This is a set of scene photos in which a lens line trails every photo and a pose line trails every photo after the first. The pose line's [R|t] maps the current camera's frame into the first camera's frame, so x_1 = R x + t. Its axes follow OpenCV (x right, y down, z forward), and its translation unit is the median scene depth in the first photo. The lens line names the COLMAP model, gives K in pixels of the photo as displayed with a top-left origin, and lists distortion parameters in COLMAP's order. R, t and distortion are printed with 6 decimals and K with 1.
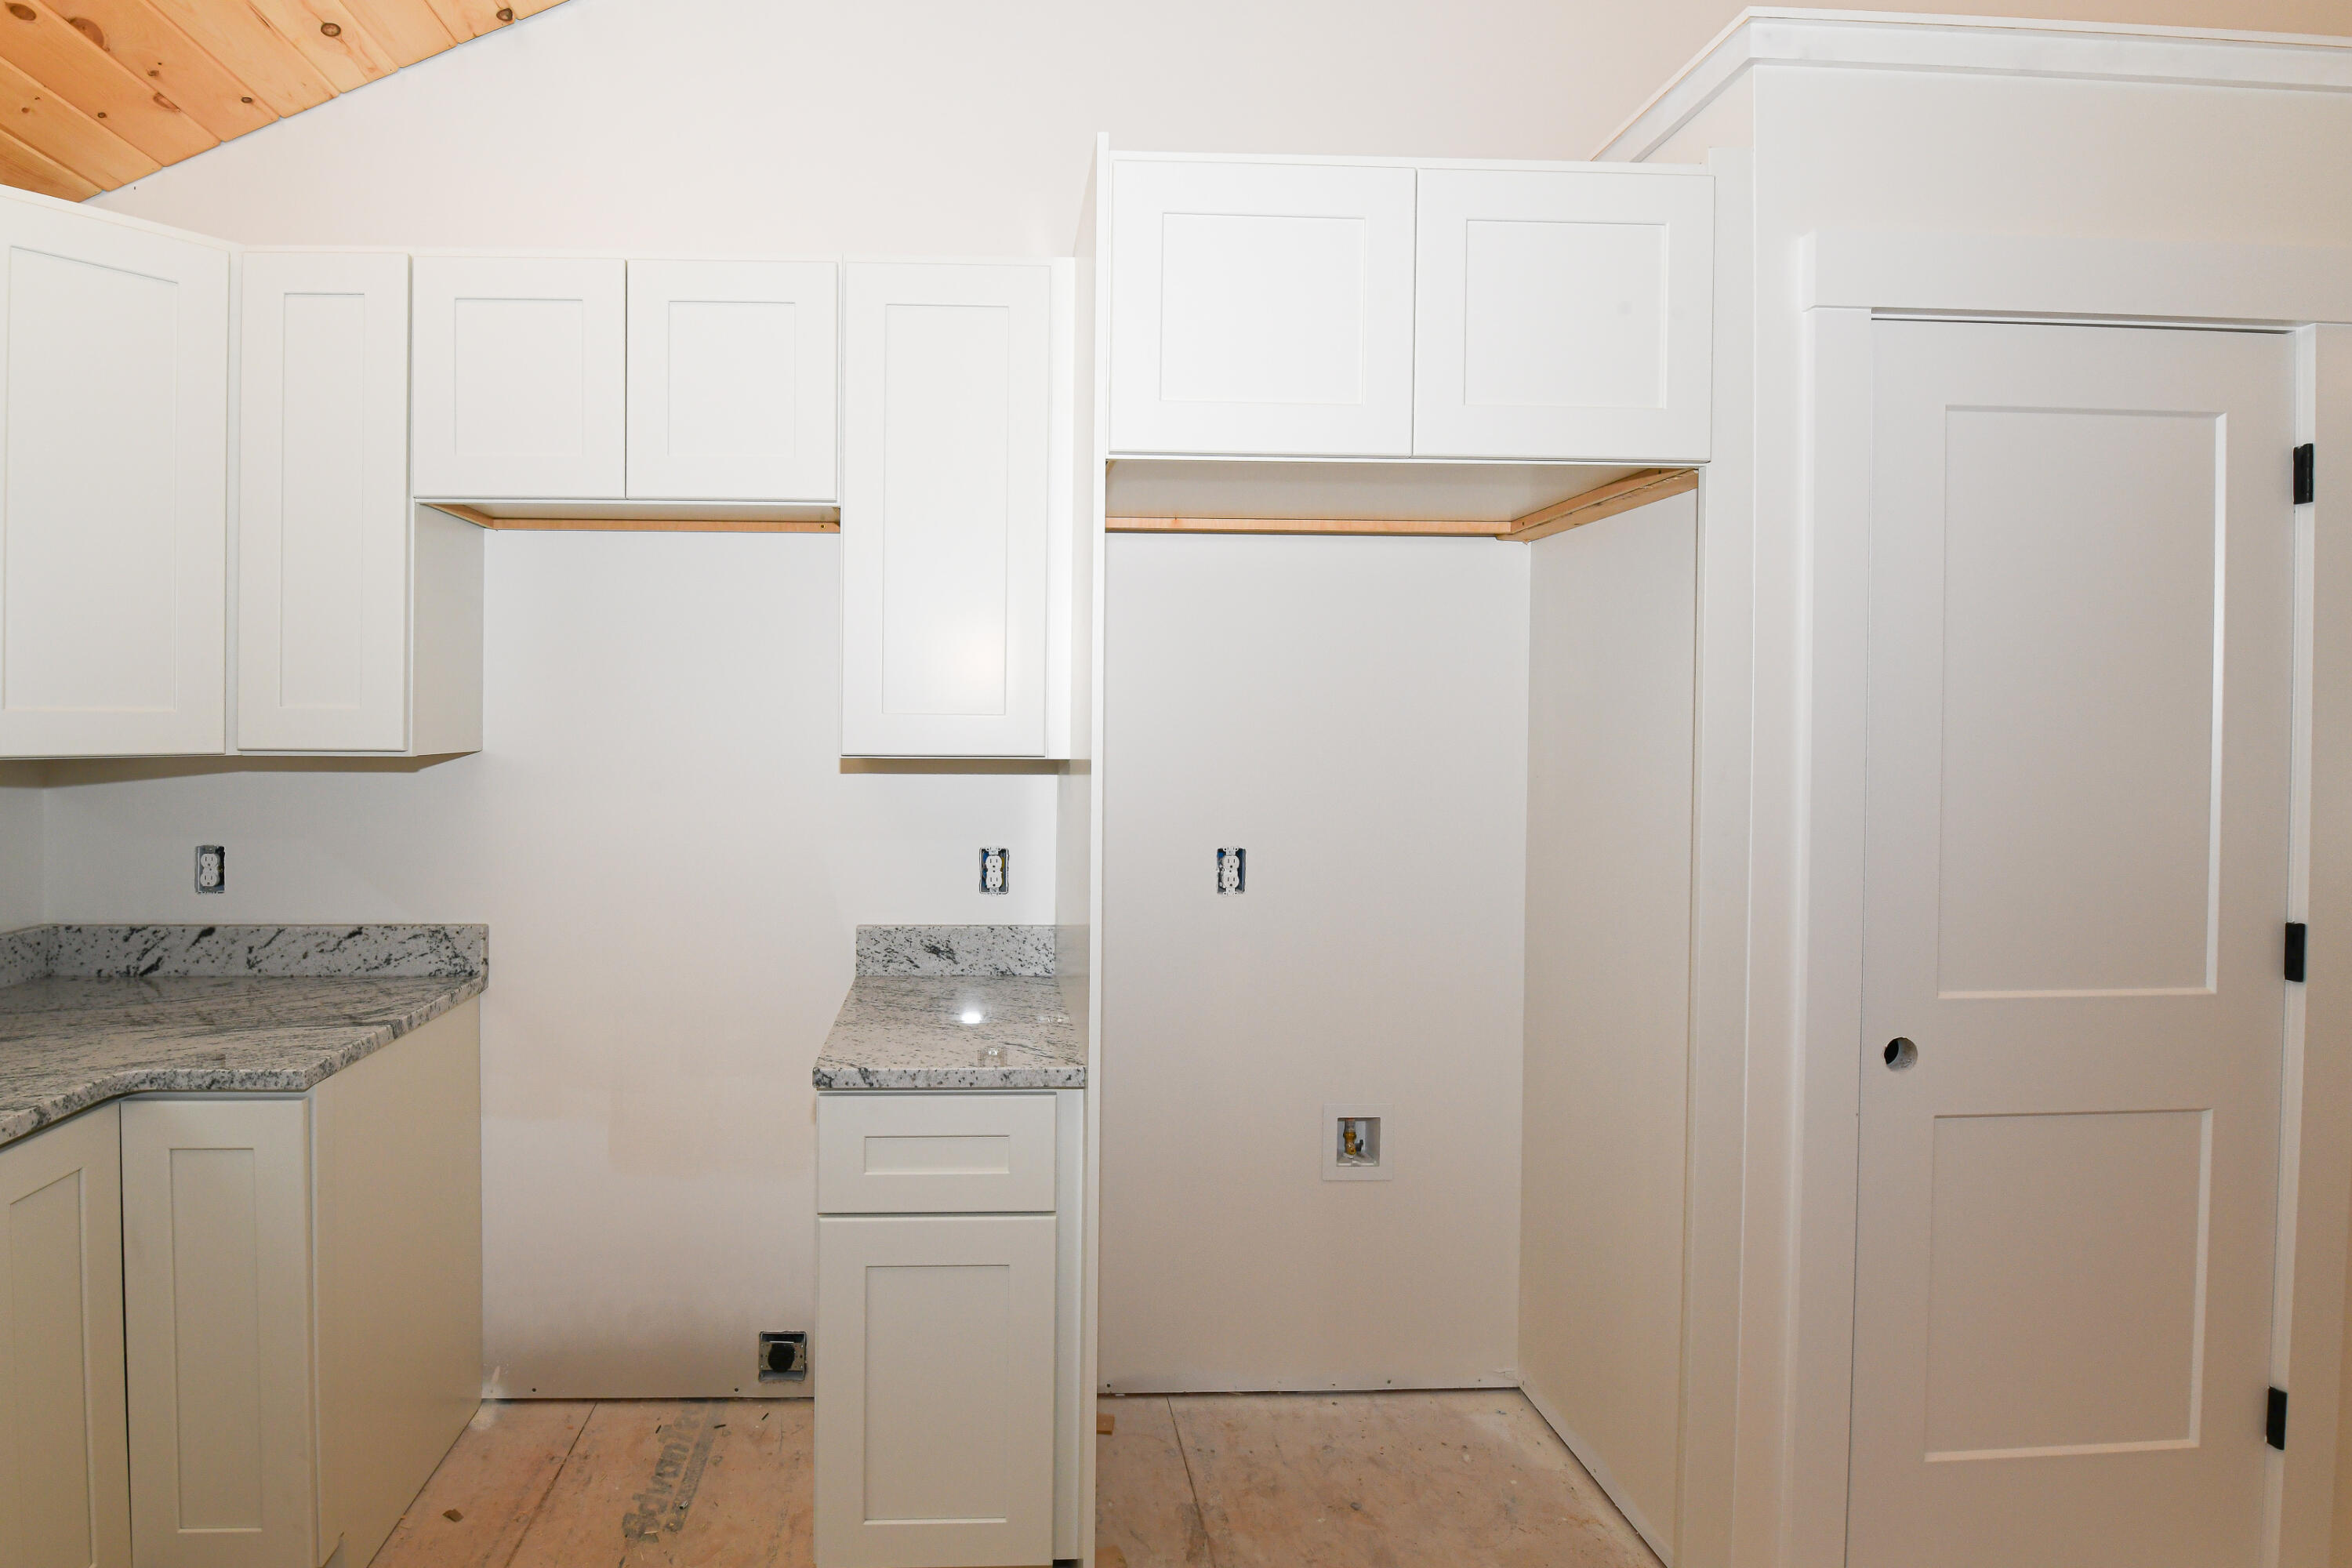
lens RADIAL K [[1149.6, 0, 1012.9], [0, 1149.6, 731.4], [0, 0, 1]] dist [-0.021172, -0.000672]
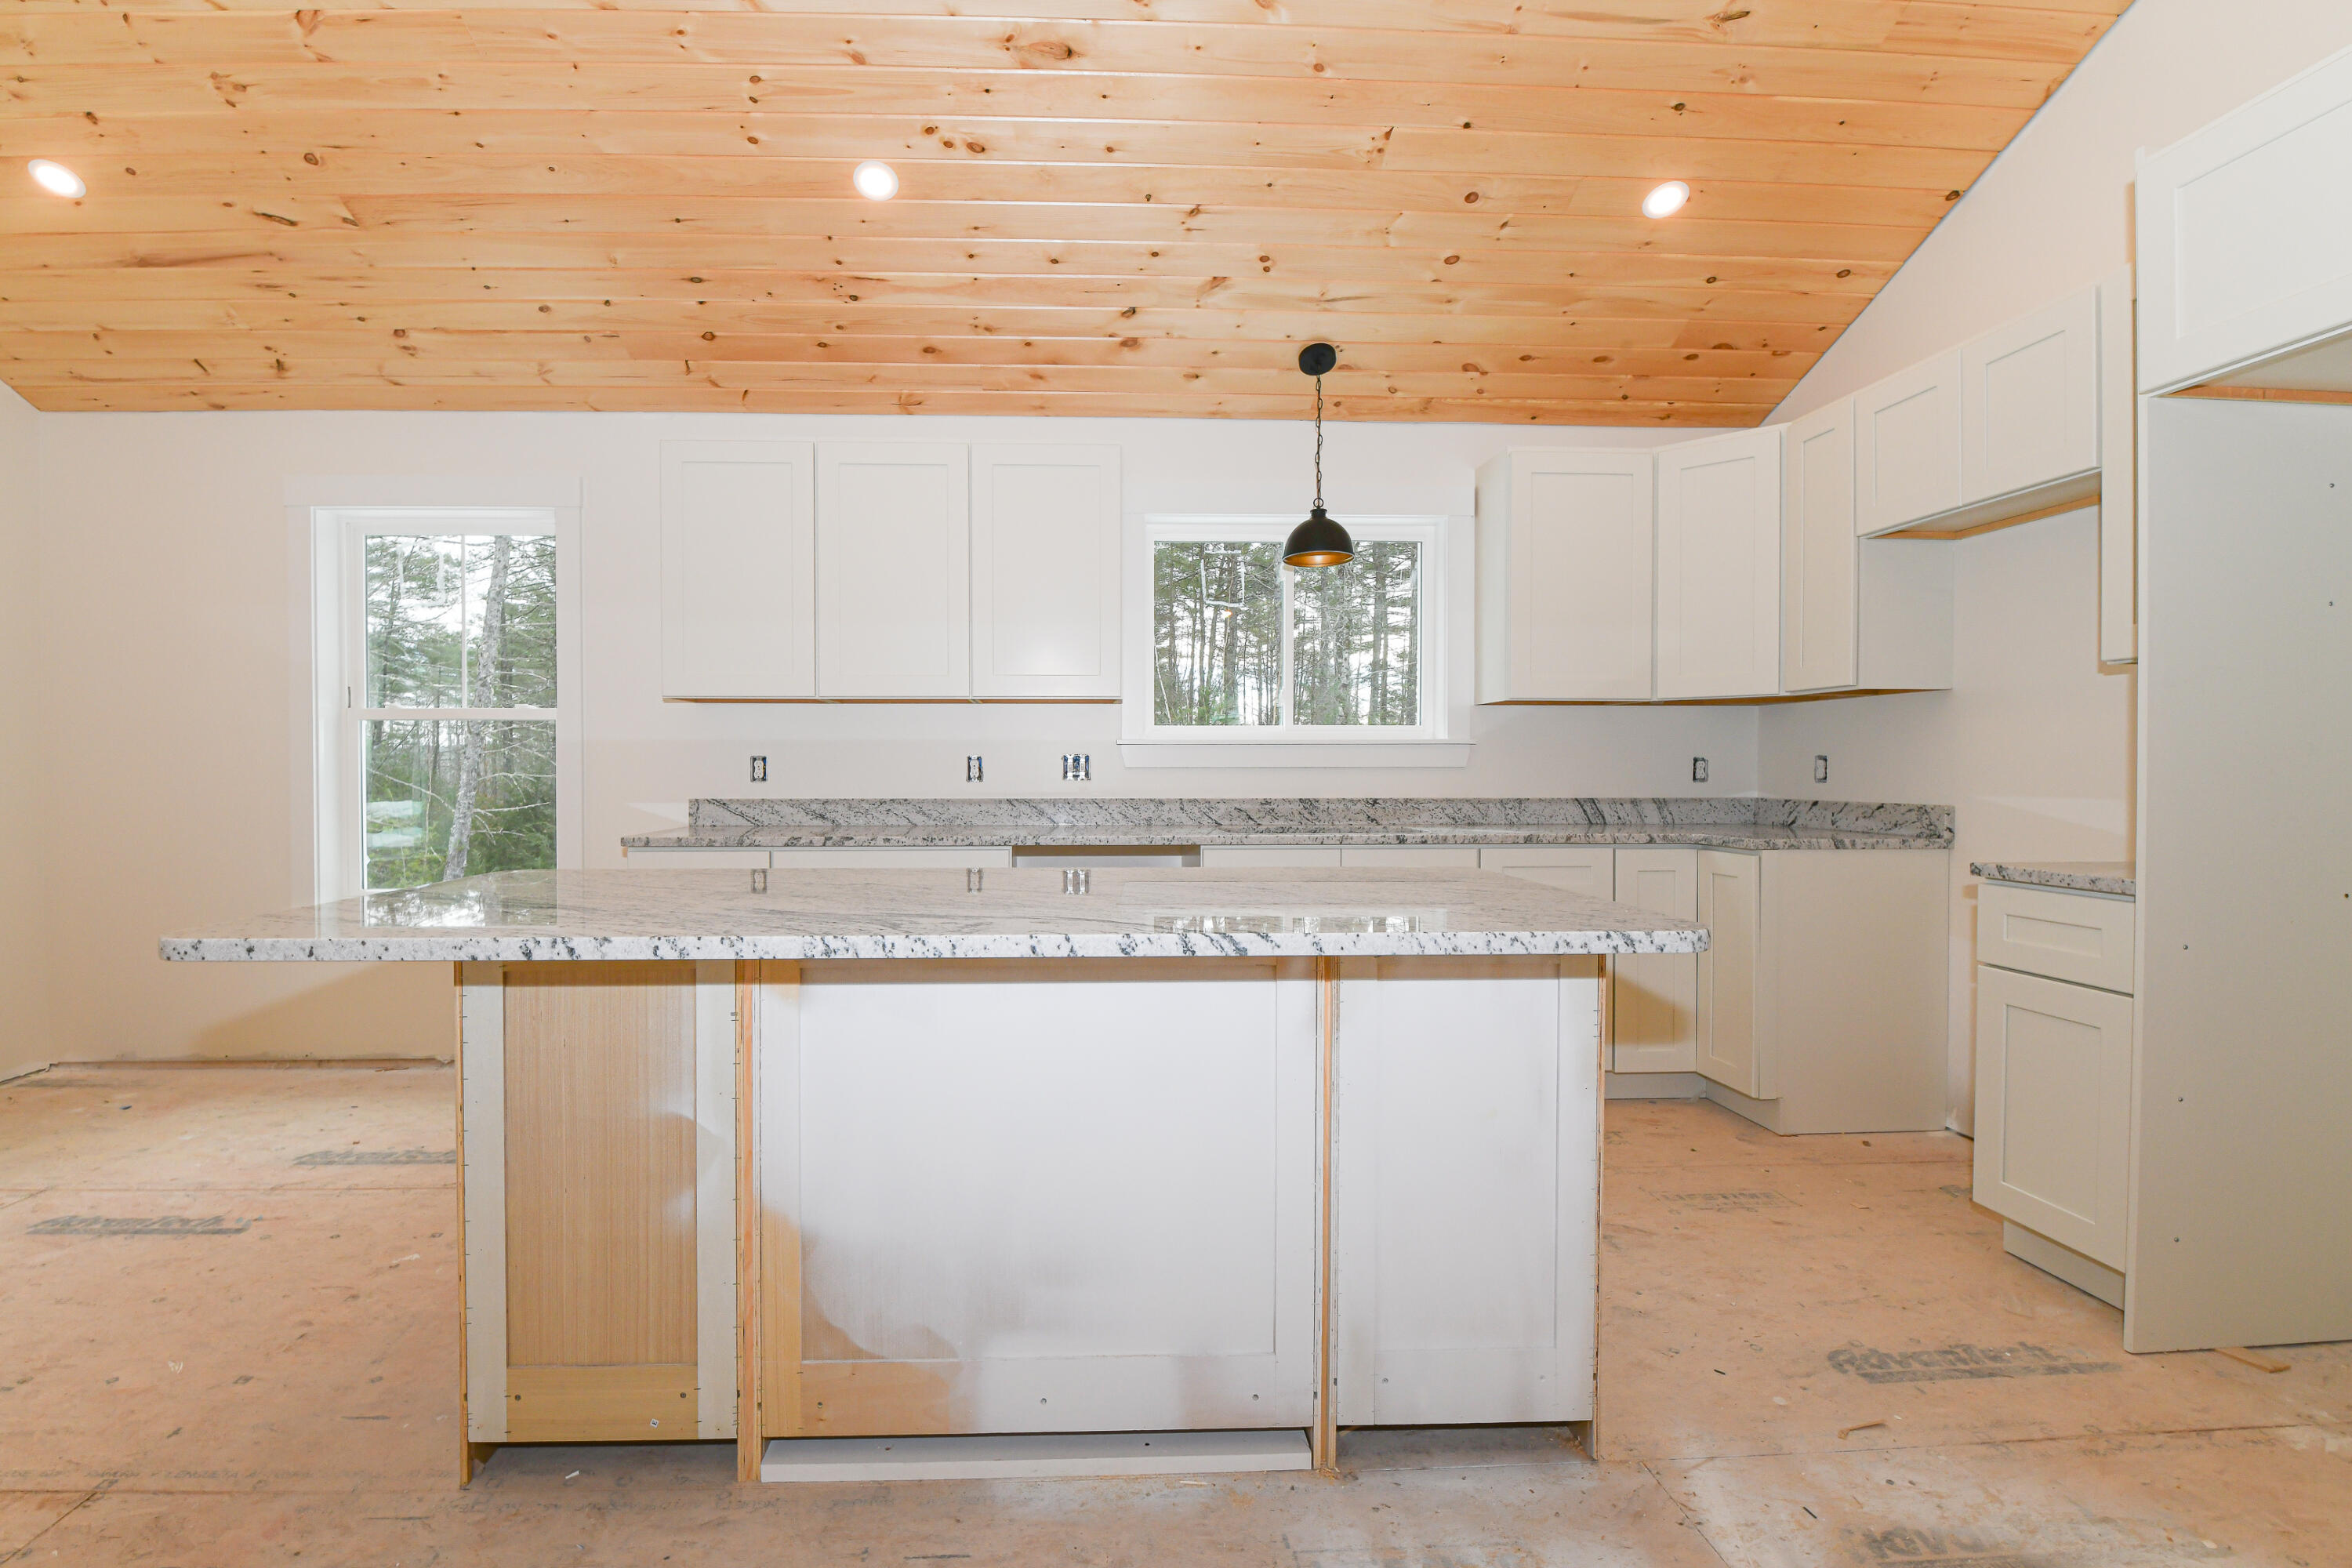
lens RADIAL K [[1034.9, 0, 1101.8], [0, 1034.9, 778.7], [0, 0, 1]] dist [-0.012685, -0.002127]
pose [[0.006713, 0.005349, -0.999963, 0.878876], [-0.009274, 0.999943, 0.005287, 0.139349], [0.999934, 0.009238, 0.006762, -0.122397]]
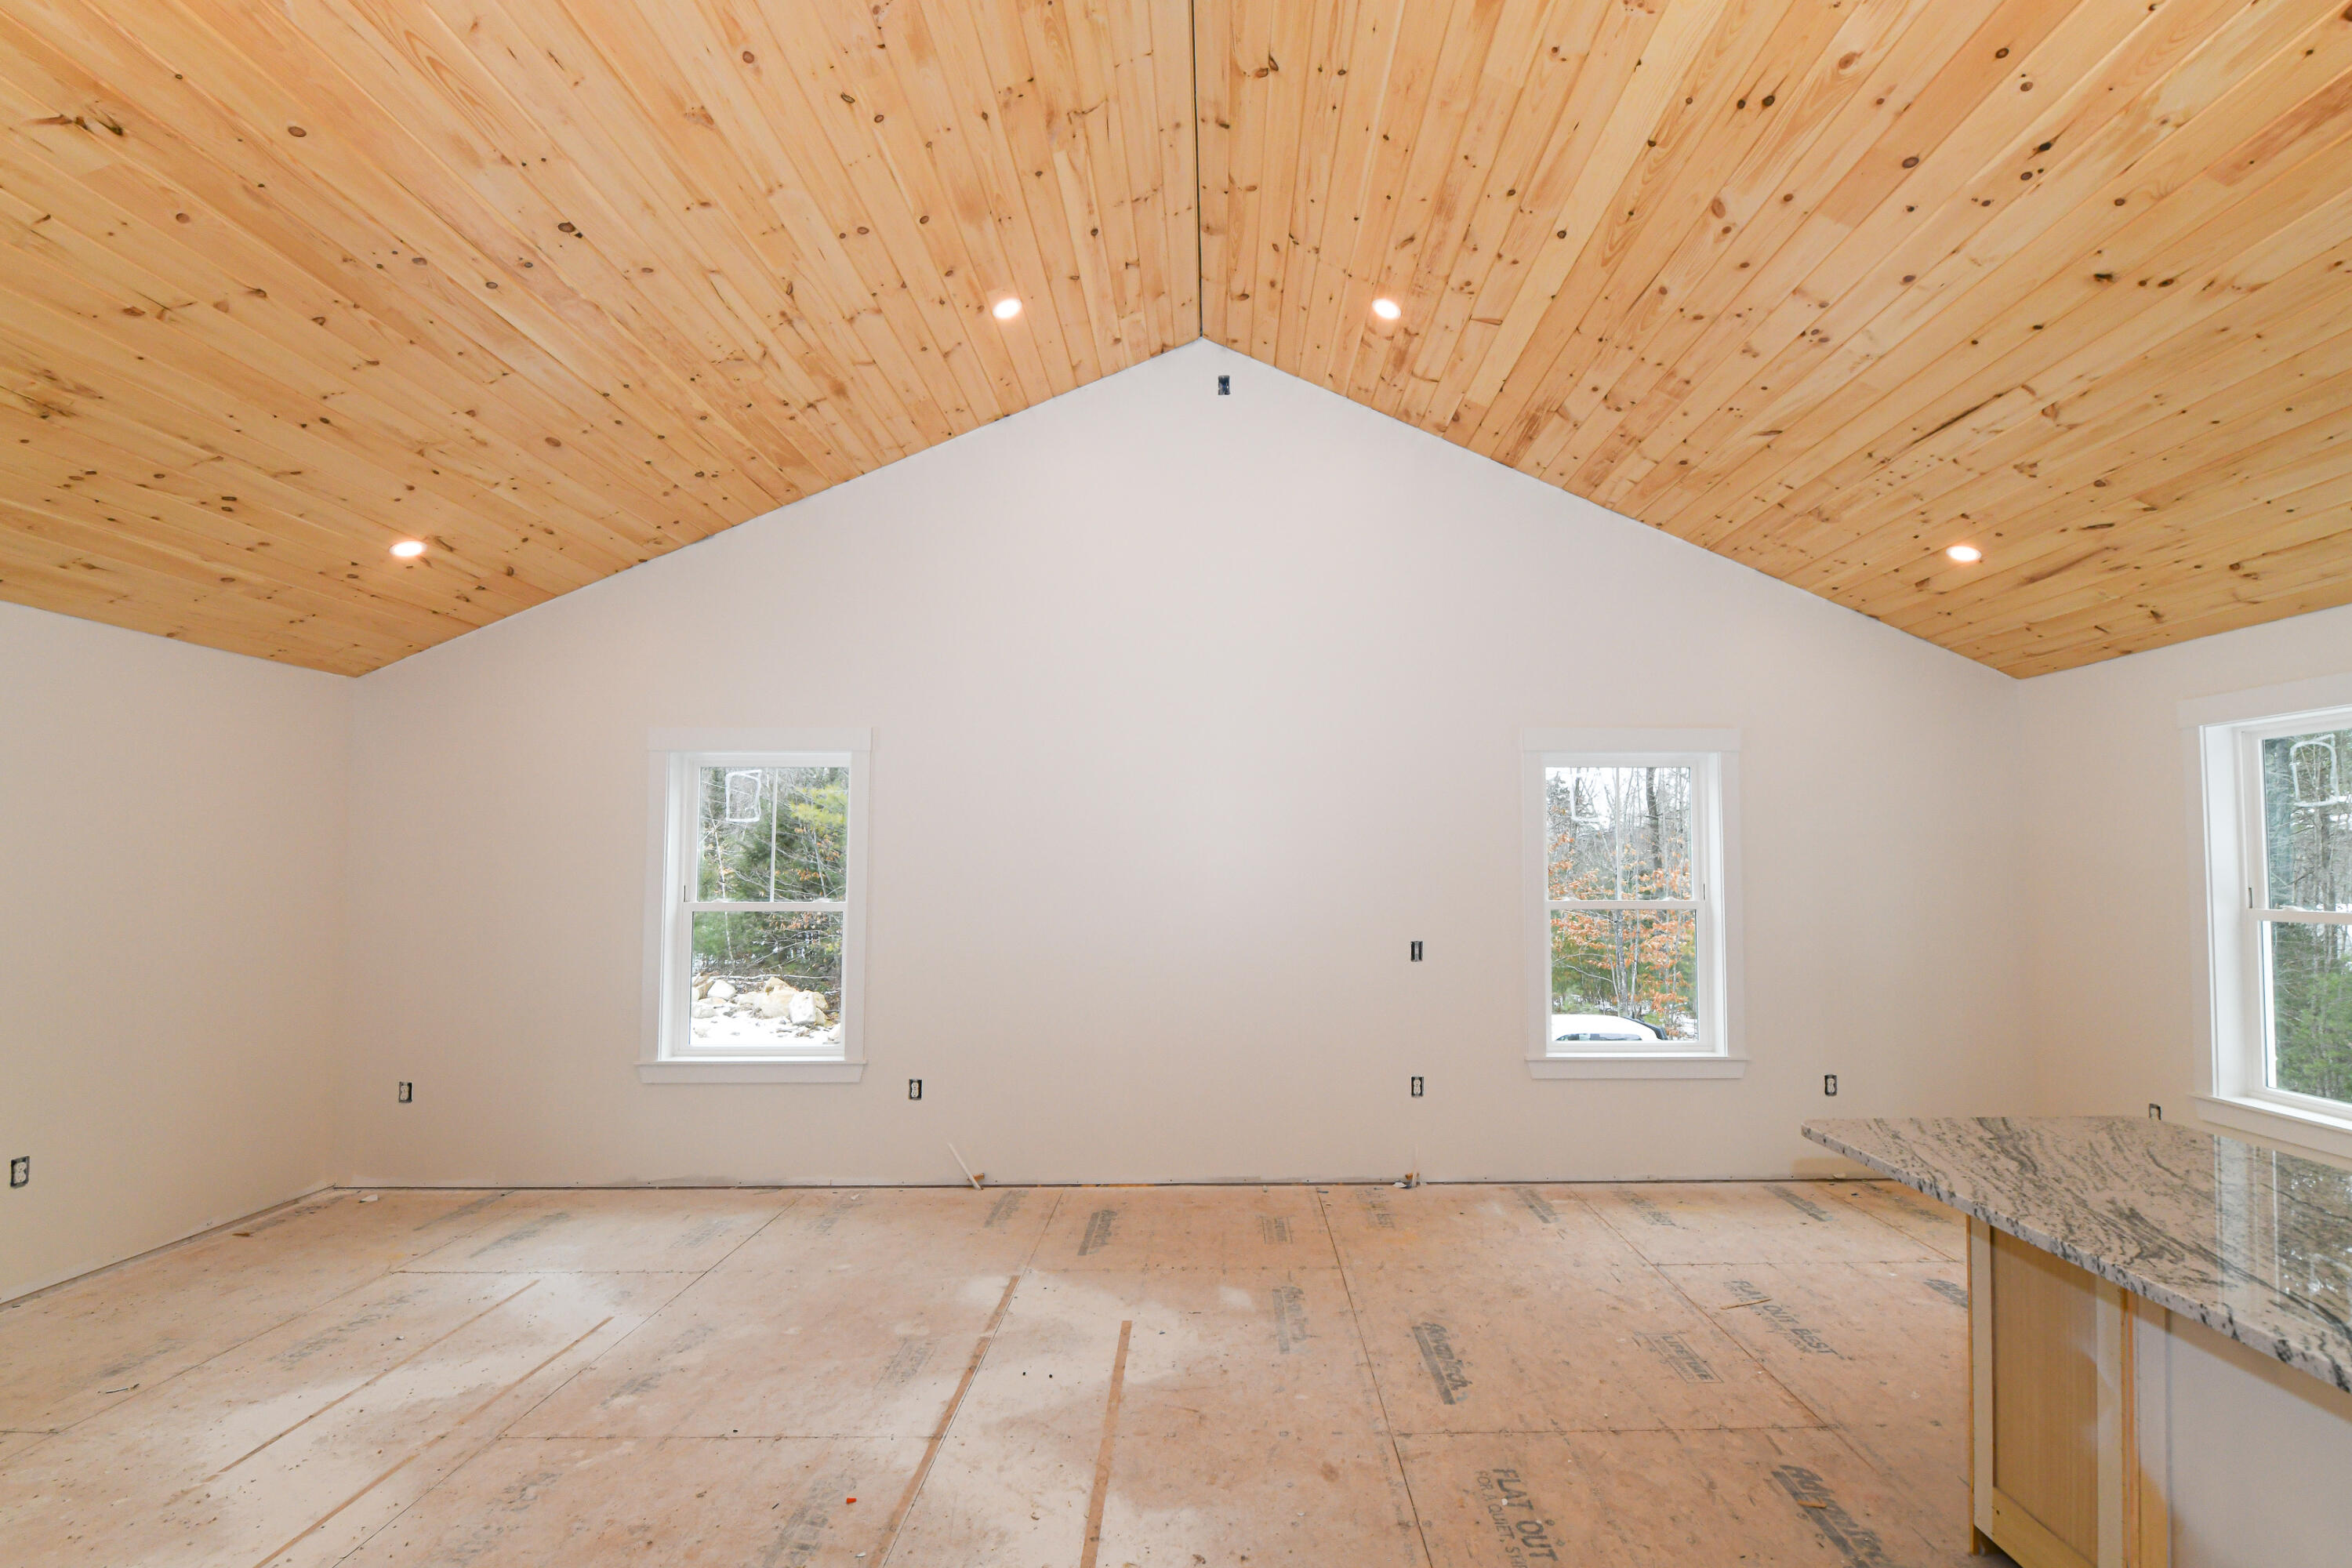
lens RADIAL K [[1096.1, 0, 1239.1], [0, 1096.1, 812.5], [0, 0, 1]] dist [-0.001090, -0.000577]
pose [[-0.999932, -0.002498, 0.011360, 0.884348], [-0.002901, 0.999362, -0.035596, -0.046954], [-0.011264, -0.035627, -0.999302, 0.526566]]
